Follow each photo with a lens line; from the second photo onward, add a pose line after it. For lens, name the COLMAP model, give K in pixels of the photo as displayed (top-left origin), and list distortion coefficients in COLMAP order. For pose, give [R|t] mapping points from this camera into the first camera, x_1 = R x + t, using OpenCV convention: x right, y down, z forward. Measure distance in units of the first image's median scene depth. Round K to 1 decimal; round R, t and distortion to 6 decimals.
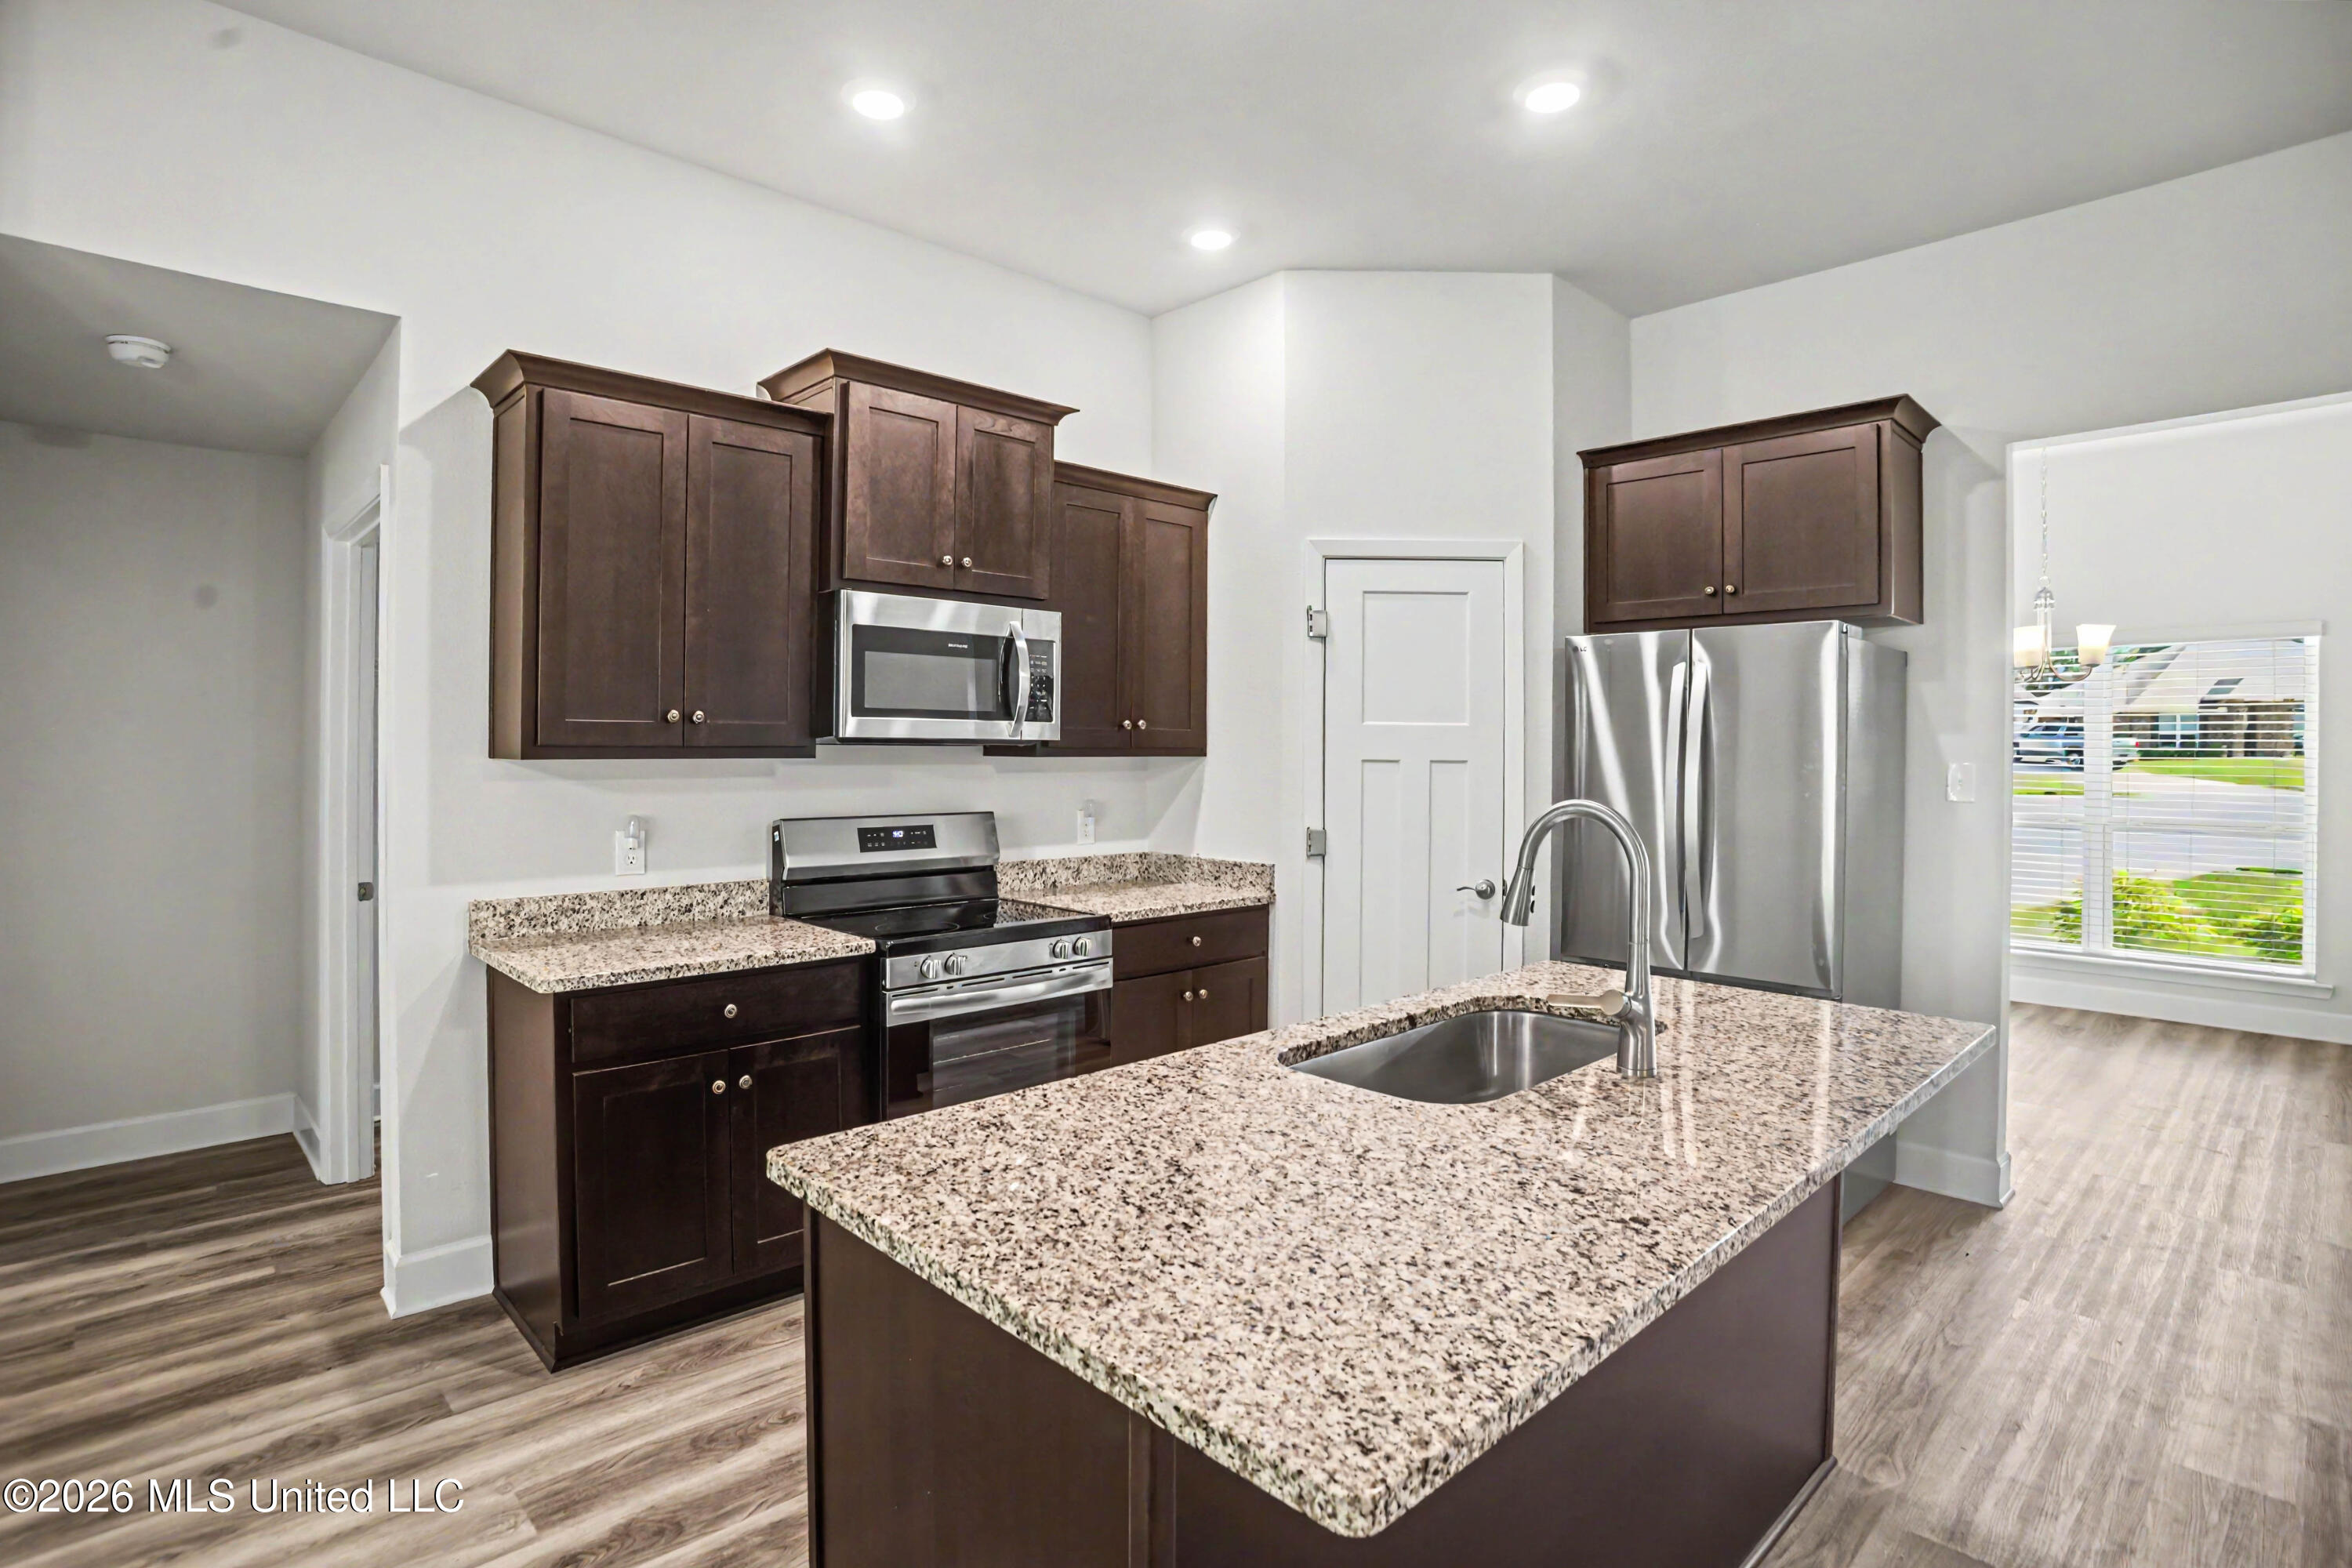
lens RADIAL K [[1184.2, 0, 1174.2], [0, 1184.2, 763.2], [0, 0, 1]] dist [-0.074876, 0.027965]
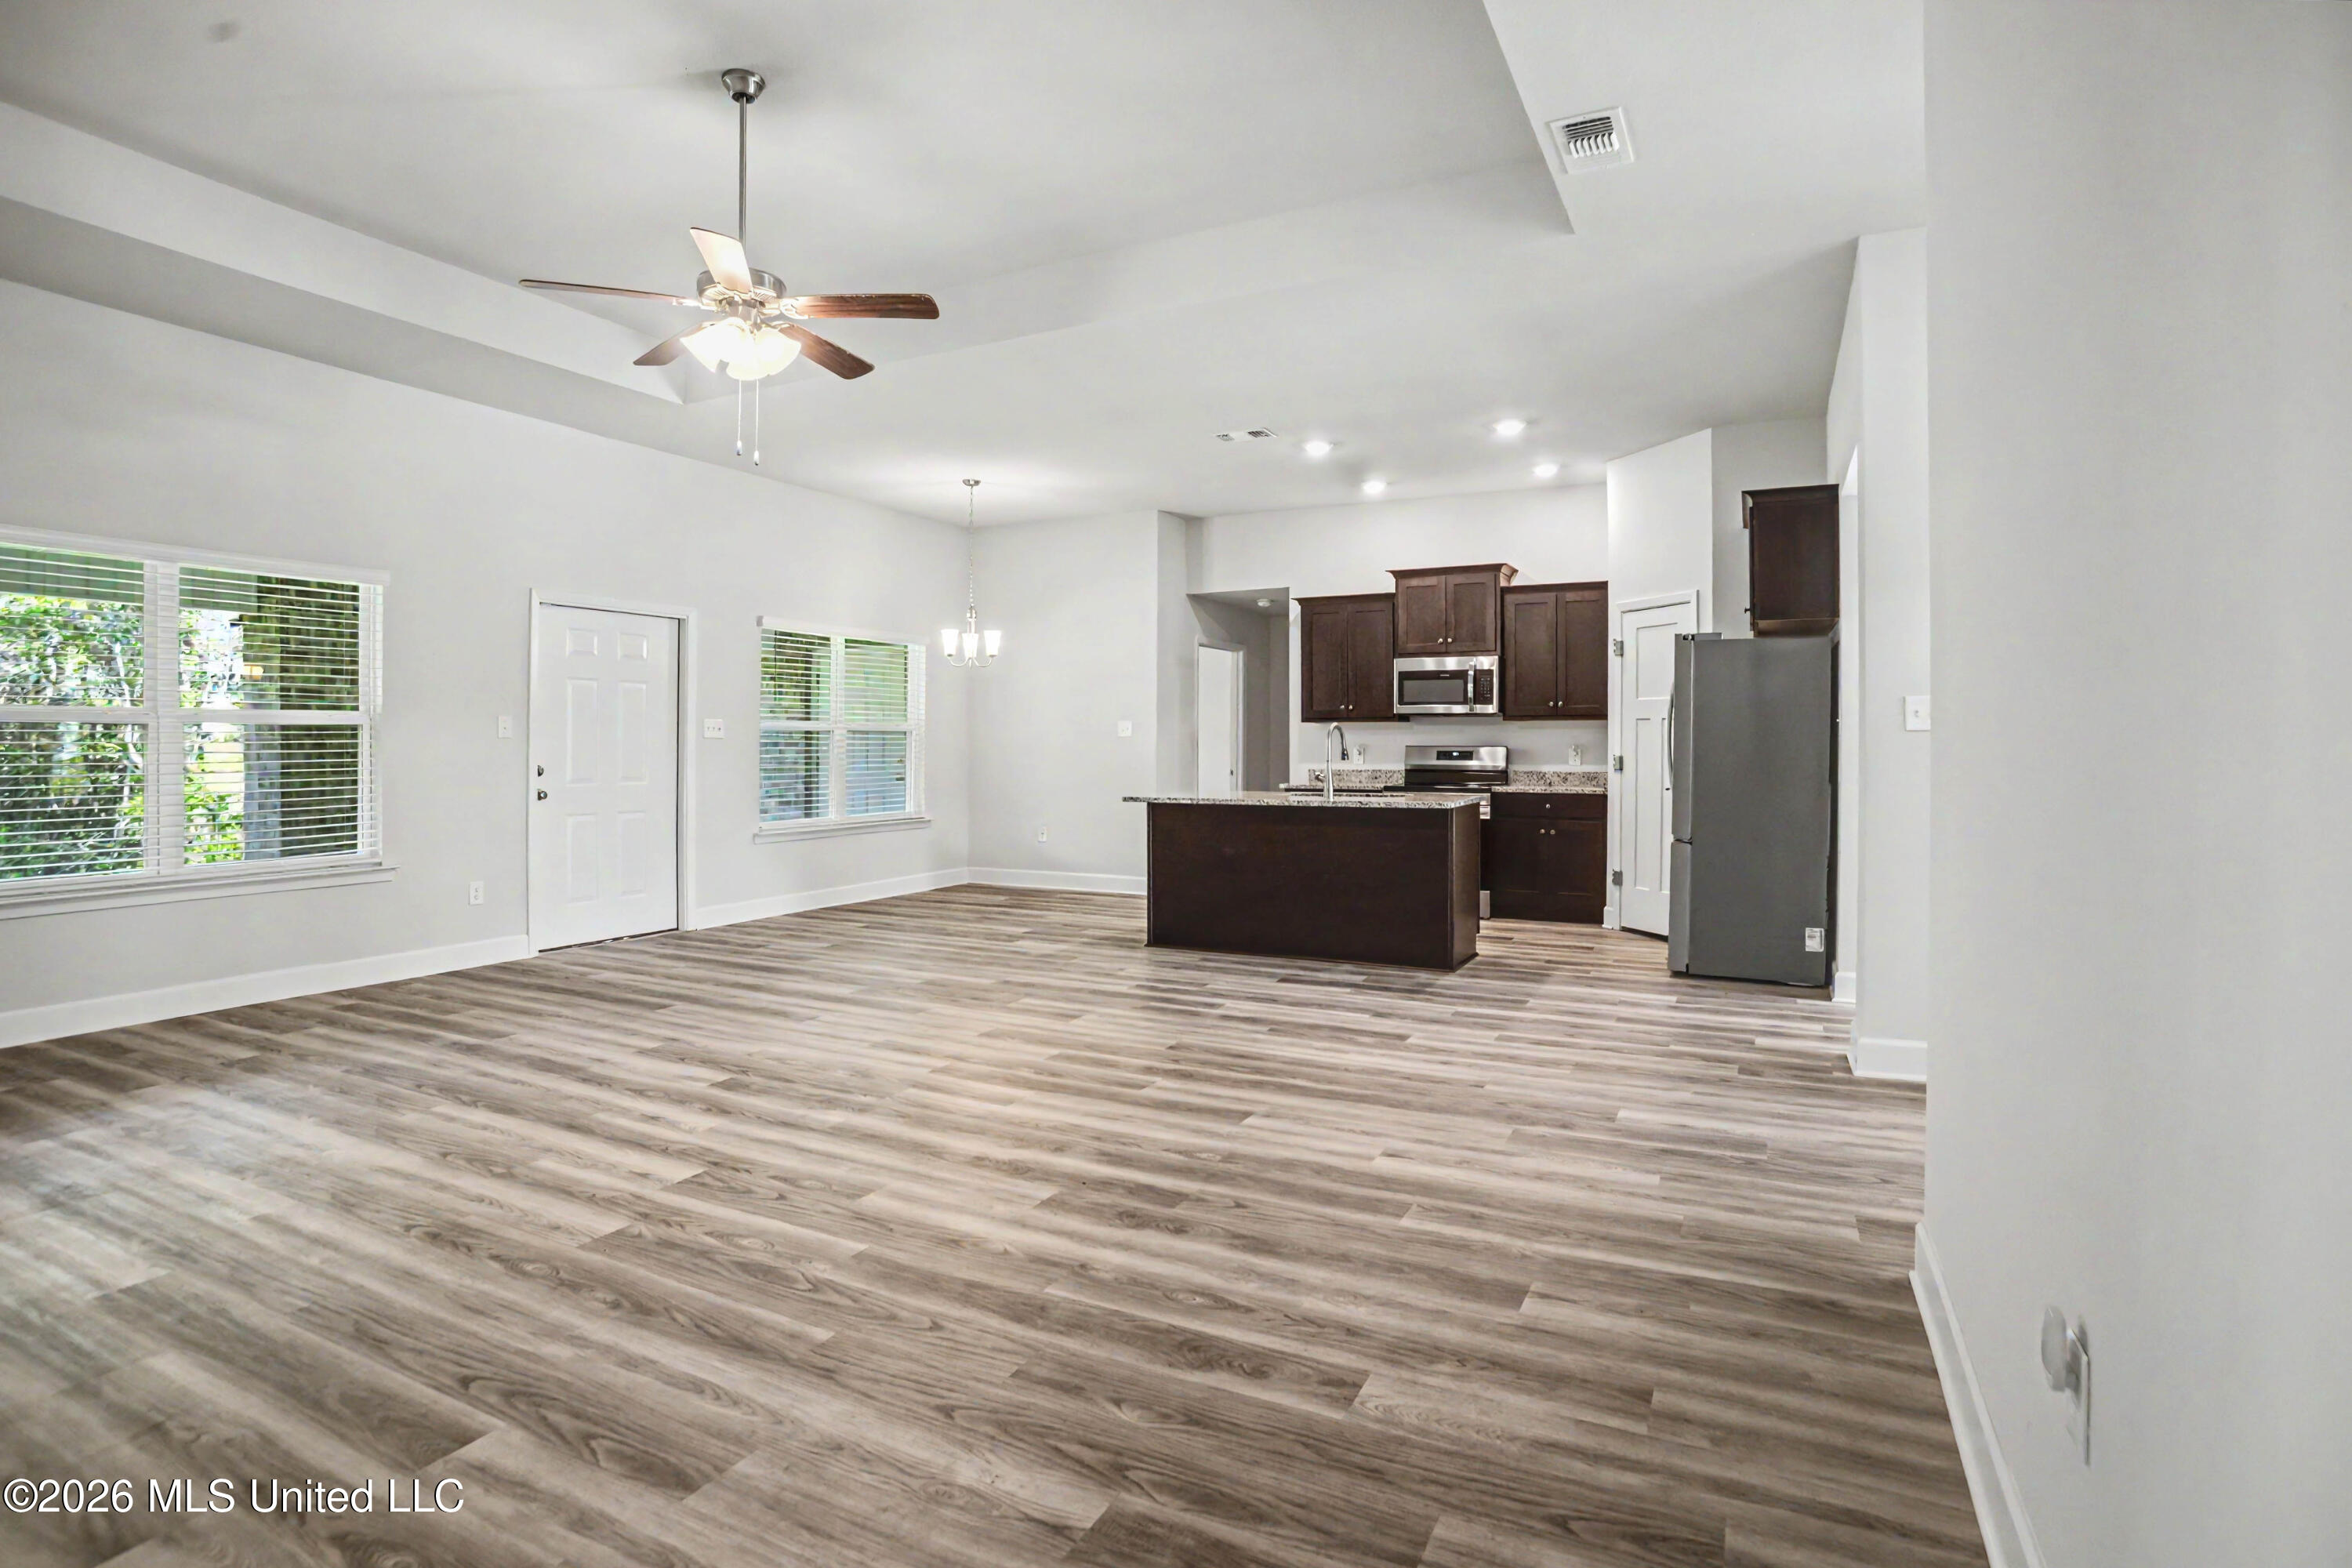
lens RADIAL K [[1179.2, 0, 1182.7], [0, 1179.2, 752.5], [0, 0, 1]] dist [-0.082860, 0.036998]
pose [[0.345525, 0.002313, -0.938407, 1.889270], [-0.006729, 0.999977, -0.000013, 0.064097], [0.938385, 0.006319, 0.345533, -0.352319]]
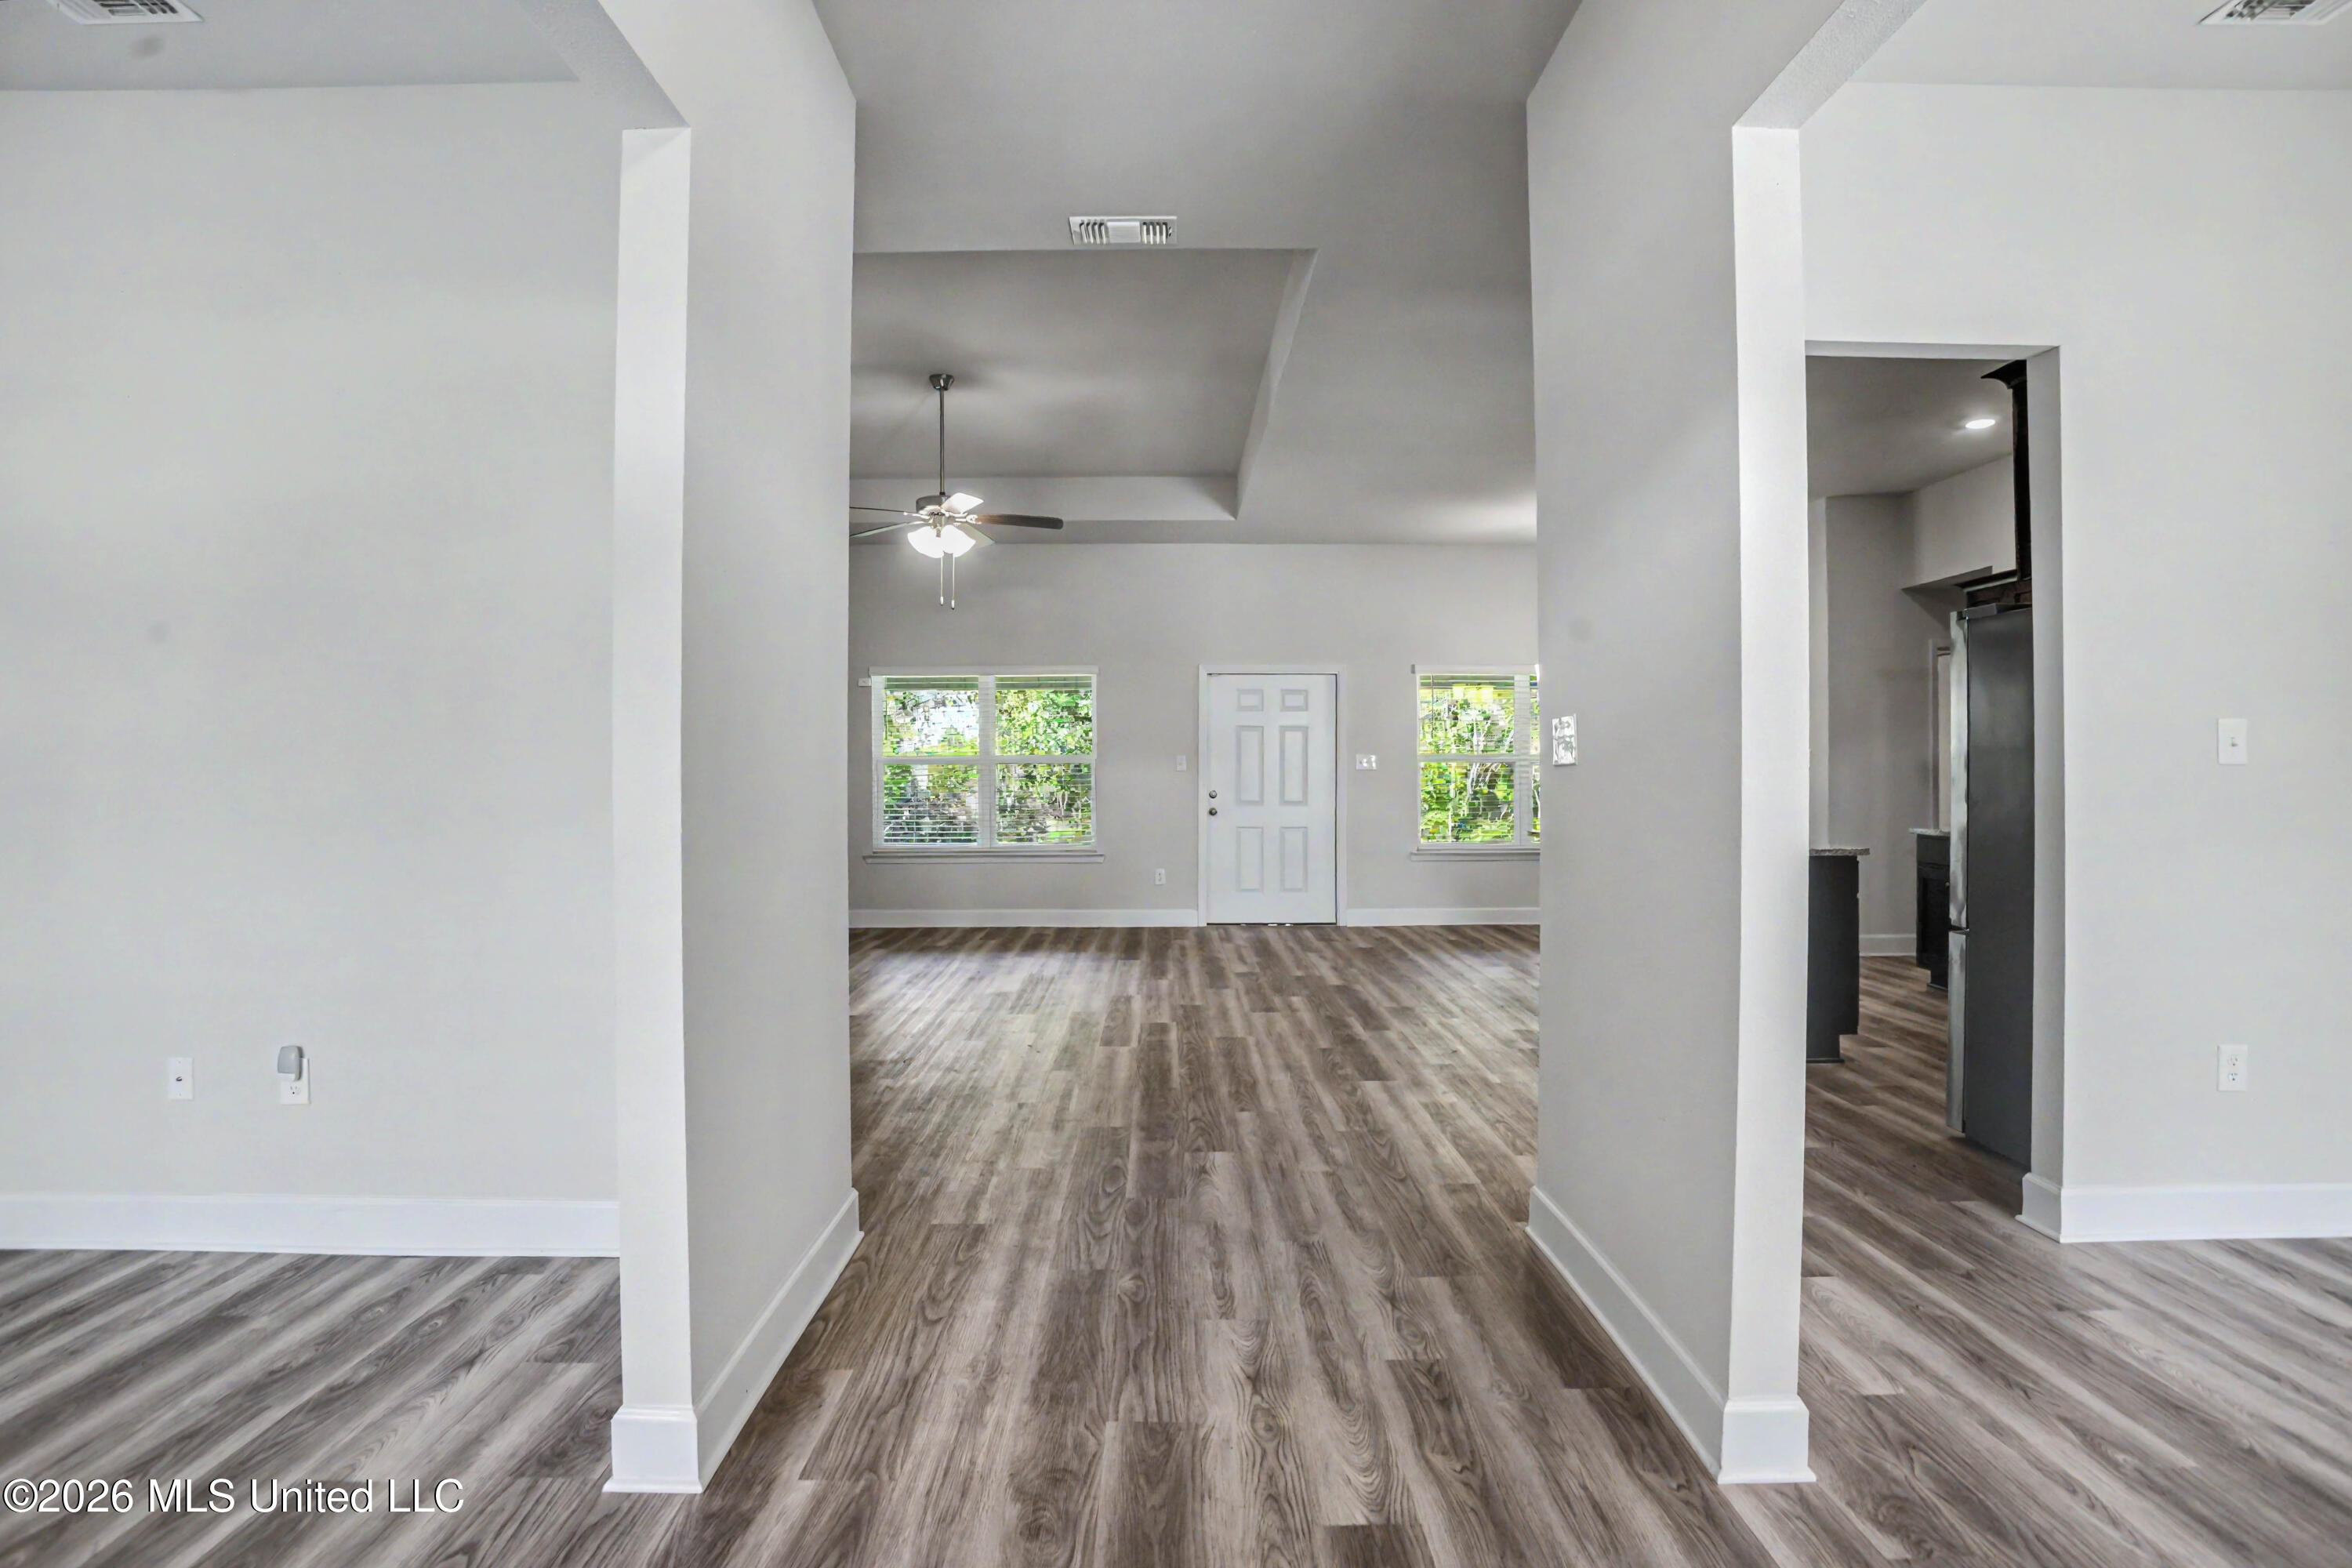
lens RADIAL K [[1184.2, 0, 1174.2], [0, 1184.2, 763.2], [0, 0, 1]] dist [-0.074876, 0.027965]
pose [[-0.650839, -0.006663, -0.759186, 1.882374], [-0.005435, 0.999977, -0.004117, 0.040496], [0.759196, 0.001446, -0.650860, 1.005979]]
